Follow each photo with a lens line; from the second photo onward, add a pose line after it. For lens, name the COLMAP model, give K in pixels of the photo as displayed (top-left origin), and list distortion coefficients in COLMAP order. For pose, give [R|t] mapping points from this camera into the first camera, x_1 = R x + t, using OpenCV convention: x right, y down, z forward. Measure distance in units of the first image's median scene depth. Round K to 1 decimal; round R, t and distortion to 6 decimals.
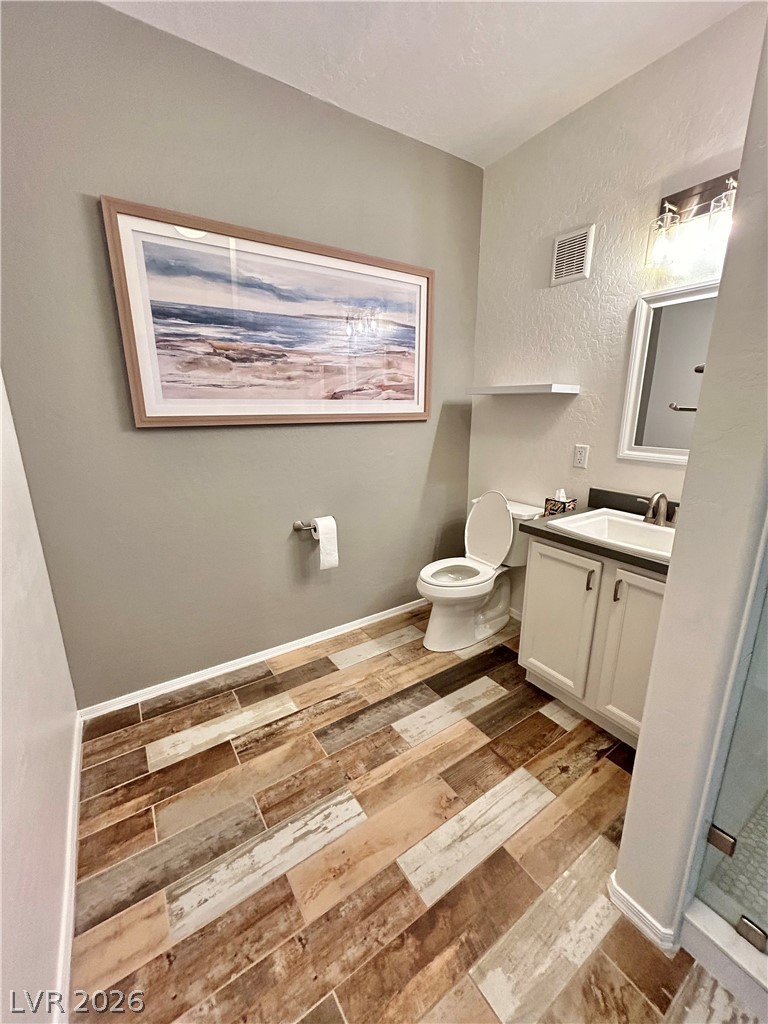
lens RADIAL K [[412.9, 0, 384.5], [0, 412.9, 514.0], [0, 0, 1]] dist [-0.000619, 0.000721]
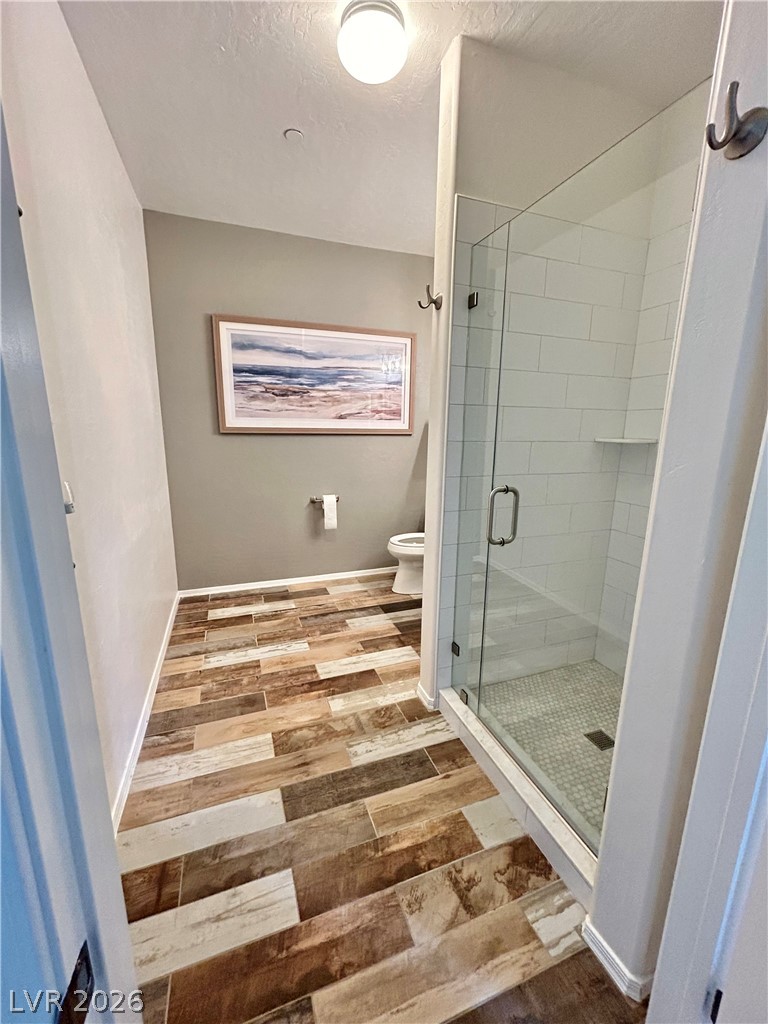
lens RADIAL K [[412.9, 0, 387.2], [0, 412.9, 514.9], [0, 0, 1]] dist [-0.000619, 0.000721]
pose [[0.973373, 0.067474, -0.219071, 0.493720], [-0.076233, 0.996584, -0.031768, 0.139681], [0.216179, 0.047622, 0.975192, -0.546171]]
